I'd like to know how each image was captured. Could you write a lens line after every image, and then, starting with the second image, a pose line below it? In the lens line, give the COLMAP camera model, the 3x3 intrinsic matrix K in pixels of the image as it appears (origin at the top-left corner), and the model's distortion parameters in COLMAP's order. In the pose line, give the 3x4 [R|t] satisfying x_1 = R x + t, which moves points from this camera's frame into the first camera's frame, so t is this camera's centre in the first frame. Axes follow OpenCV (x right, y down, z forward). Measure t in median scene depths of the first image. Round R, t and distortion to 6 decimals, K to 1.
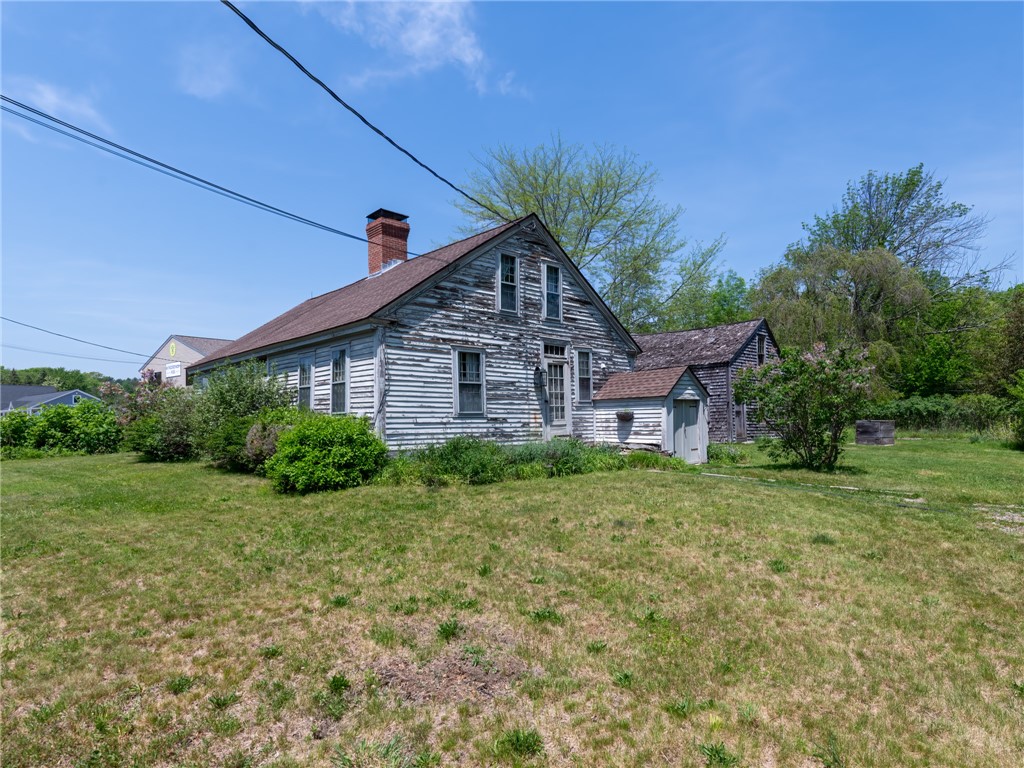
lens RADIAL K [[482.7, 0, 622.0], [0, 482.7, 415.6], [0, 0, 1]] dist [-0.000412, -0.000166]
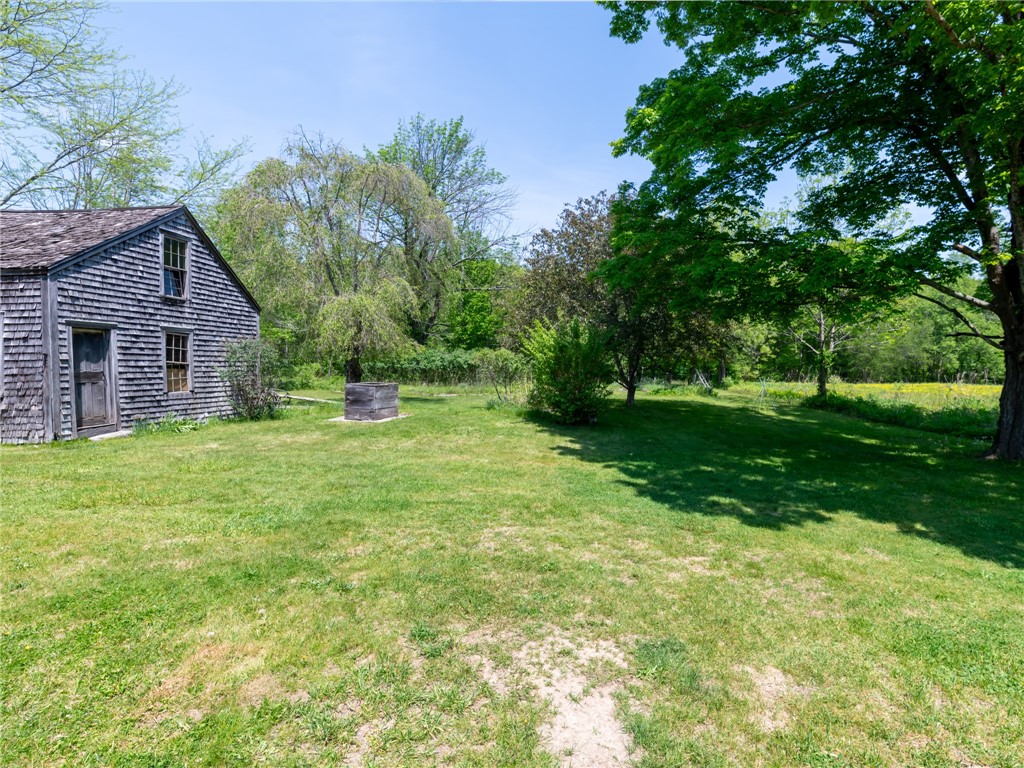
lens RADIAL K [[475.1, 0, 512.0], [0, 475.1, 384.0], [0, 0, 1]] dist [-0.001249, -0.000062]
pose [[0.809643, -0.021686, 0.586522, 0.312680], [-0.001606, 0.999232, 0.039162, -0.018014], [-0.586921, -0.032649, 0.808986, 0.358983]]
